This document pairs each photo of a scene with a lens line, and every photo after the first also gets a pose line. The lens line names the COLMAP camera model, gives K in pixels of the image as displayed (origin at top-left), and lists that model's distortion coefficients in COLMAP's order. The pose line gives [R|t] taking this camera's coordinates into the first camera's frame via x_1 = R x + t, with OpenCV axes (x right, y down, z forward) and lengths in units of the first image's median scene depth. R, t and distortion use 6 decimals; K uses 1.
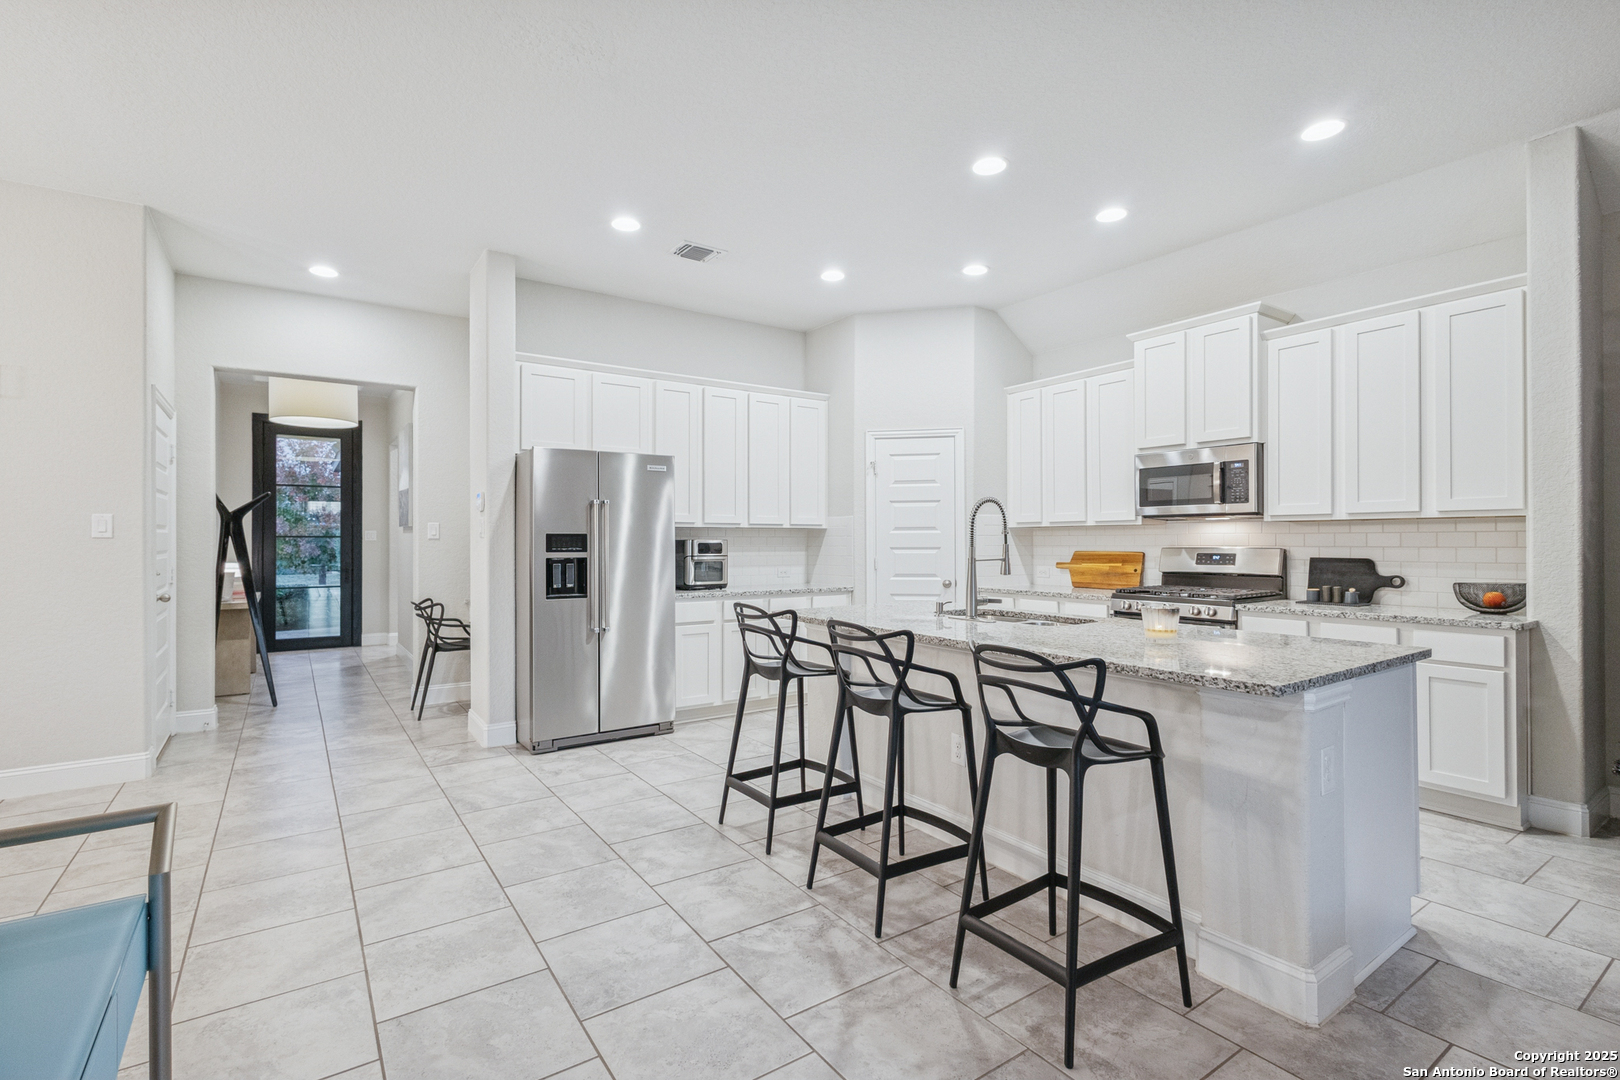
lens RADIAL K [[744.1, 0, 810.0], [0, 744.1, 540.0], [0, 0, 1]] dist [0.004641, 0.000110]
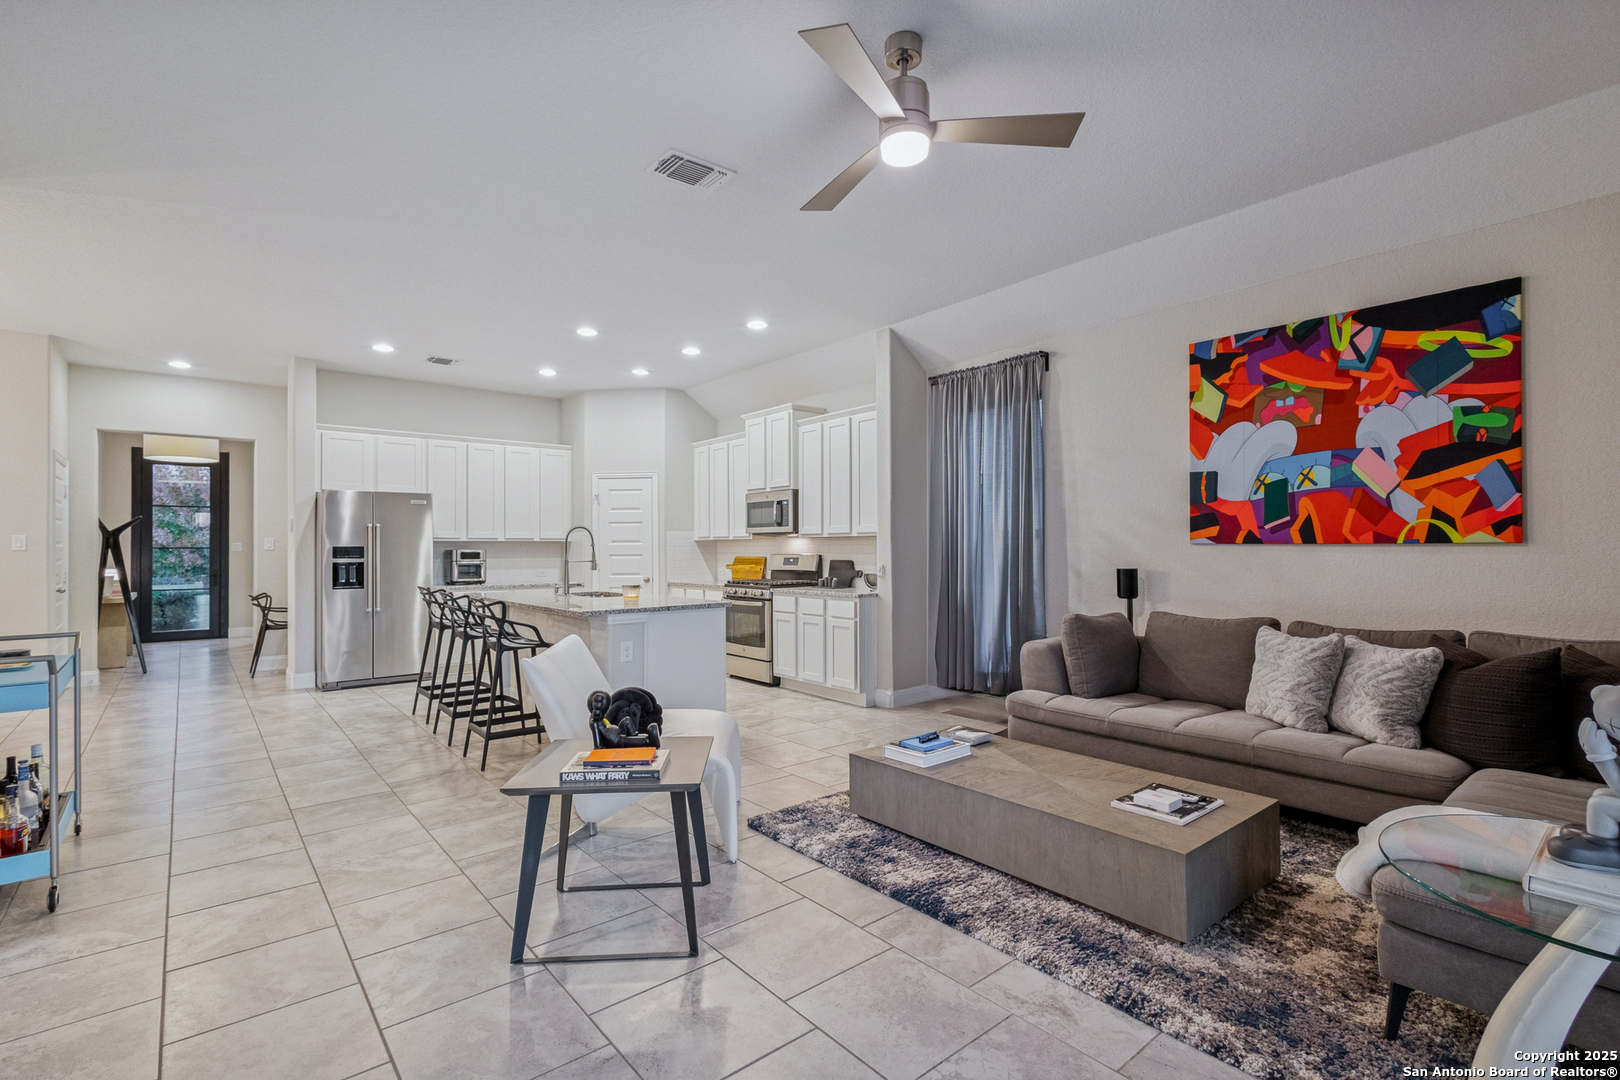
lens RADIAL K [[751.0, 0, 806.4], [0, 751.0, 544.2], [0, 0, 1]] dist [0.006680, -0.000492]
pose [[0.996593, -0.002539, 0.082442, 0.402803], [0.002916, 0.999986, -0.004456, -0.002992], [-0.082430, 0.004681, 0.996586, -0.511259]]
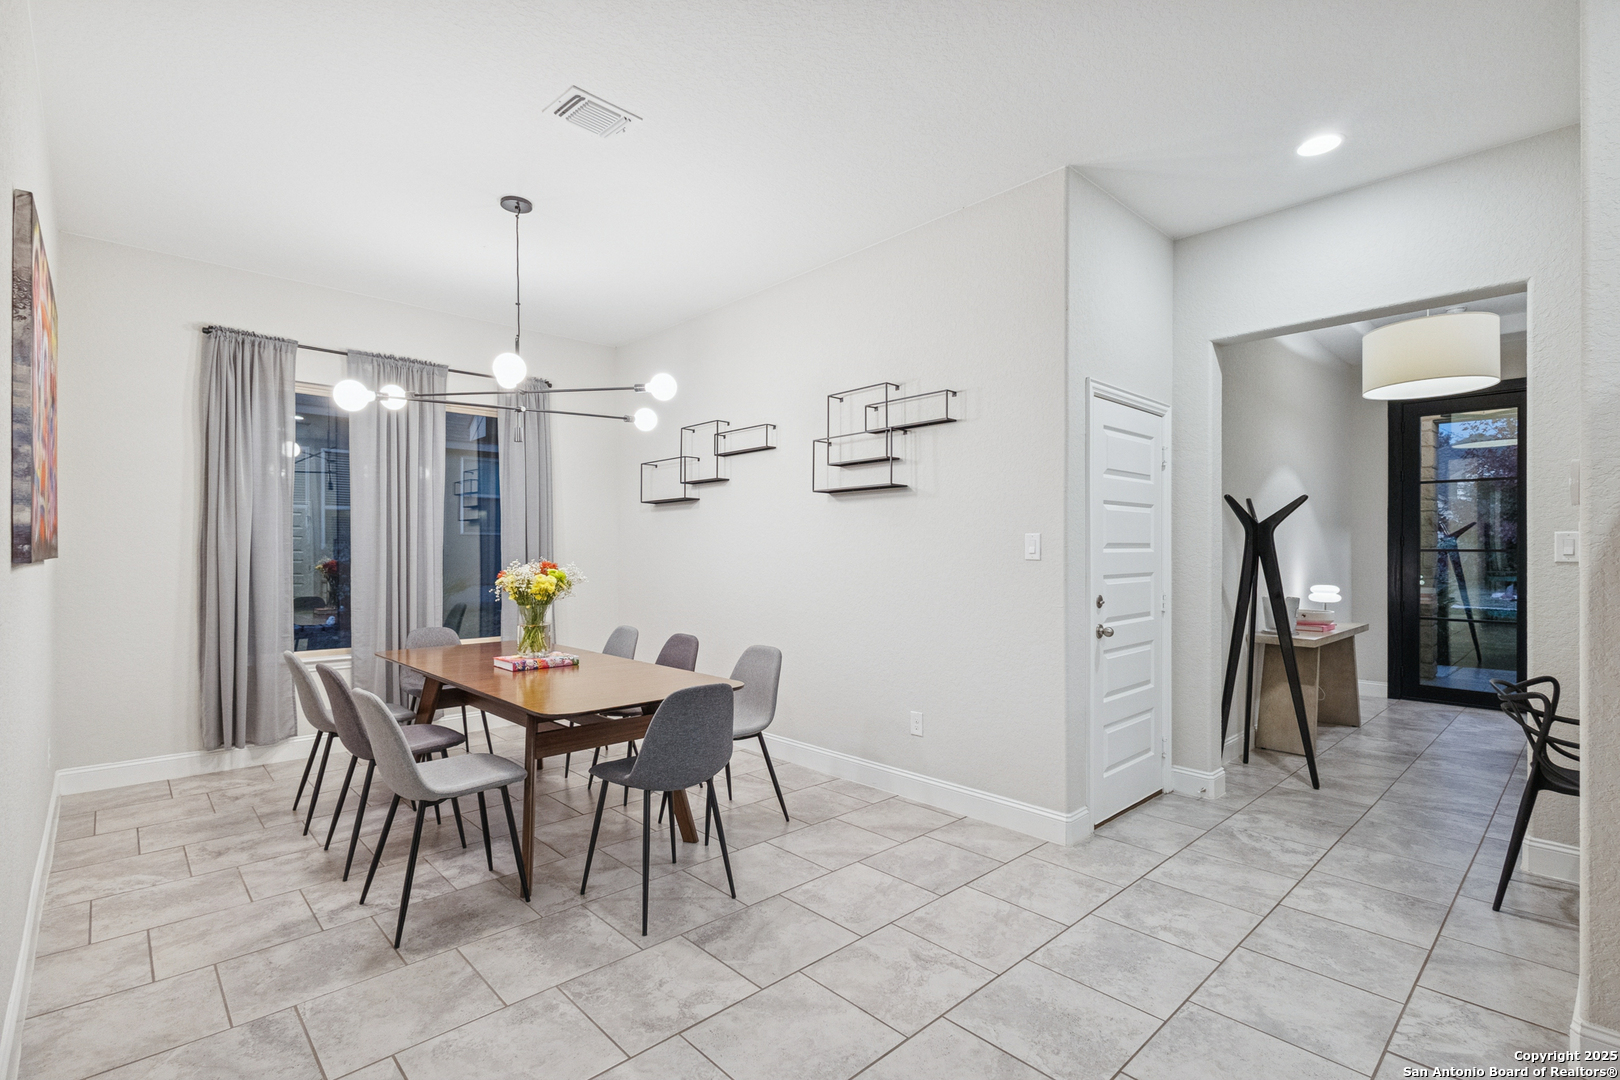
lens RADIAL K [[751.0, 0, 806.4], [0, 751.0, 544.2], [0, 0, 1]] dist [0.006680, -0.000492]
pose [[0.140217, -0.000827, -0.990120, -0.066941], [0.000320, 1.000000, -0.000790, -0.015290], [0.990121, -0.000206, 0.140217, 0.439672]]
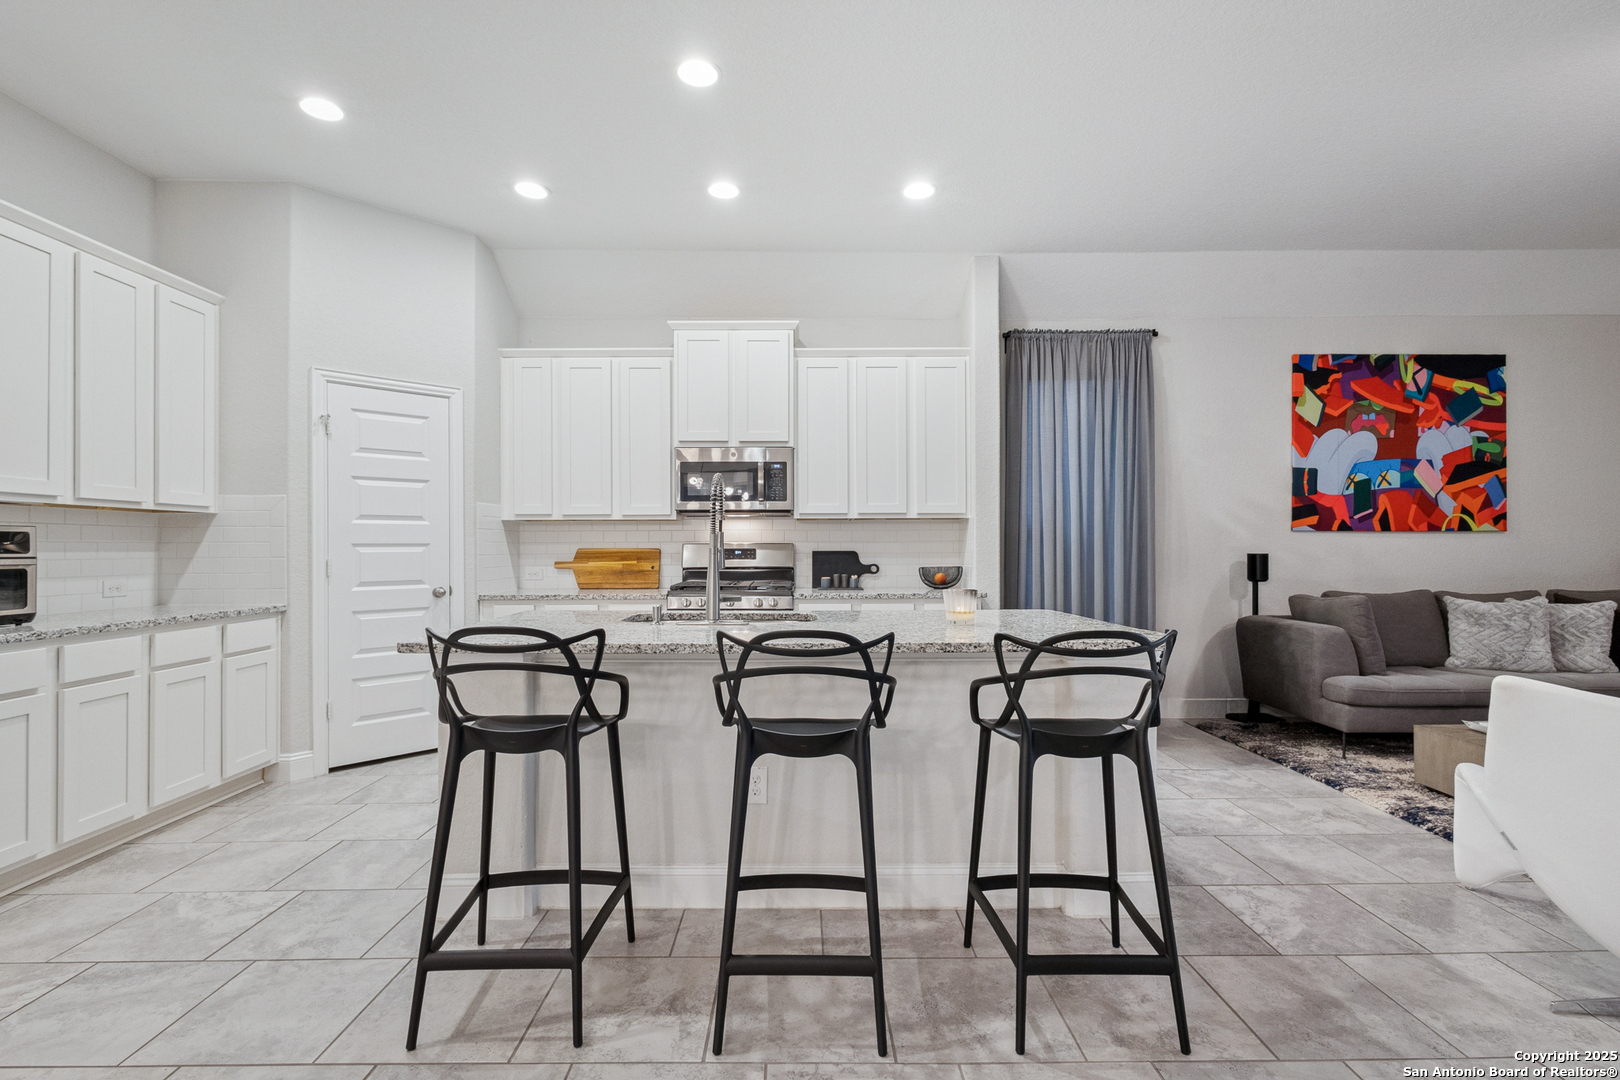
lens RADIAL K [[751.0, 0, 806.4], [0, 751.0, 544.2], [0, 0, 1]] dist [0.006680, -0.000492]
pose [[0.562858, 0.003438, 0.826546, -0.253384], [0.001041, 0.999988, -0.004868, 0.015555], [-0.826553, 0.003601, 0.562848, 0.289361]]
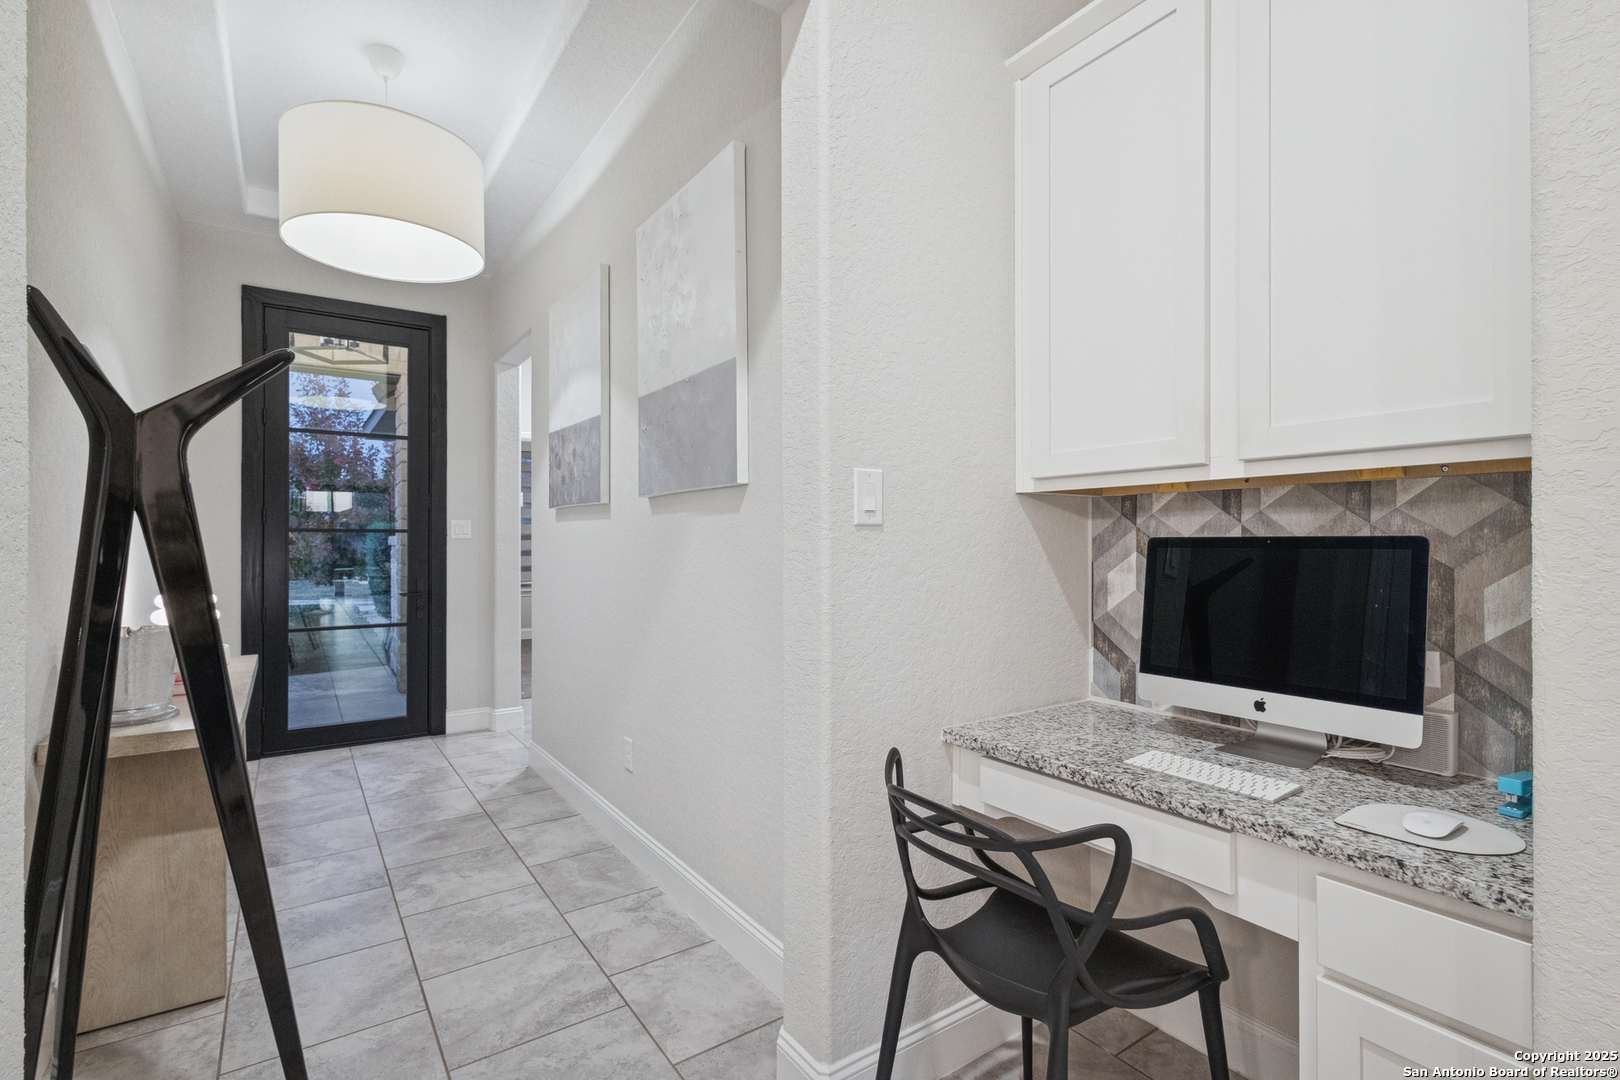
lens RADIAL K [[751.0, 0, 806.4], [0, 751.0, 544.2], [0, 0, 1]] dist [0.006680, -0.000492]
pose [[0.999977, 0.002994, -0.006068, -0.576033], [-0.002982, 0.999994, 0.001962, 0.005213], [0.006073, -0.001944, 0.999980, 0.781506]]
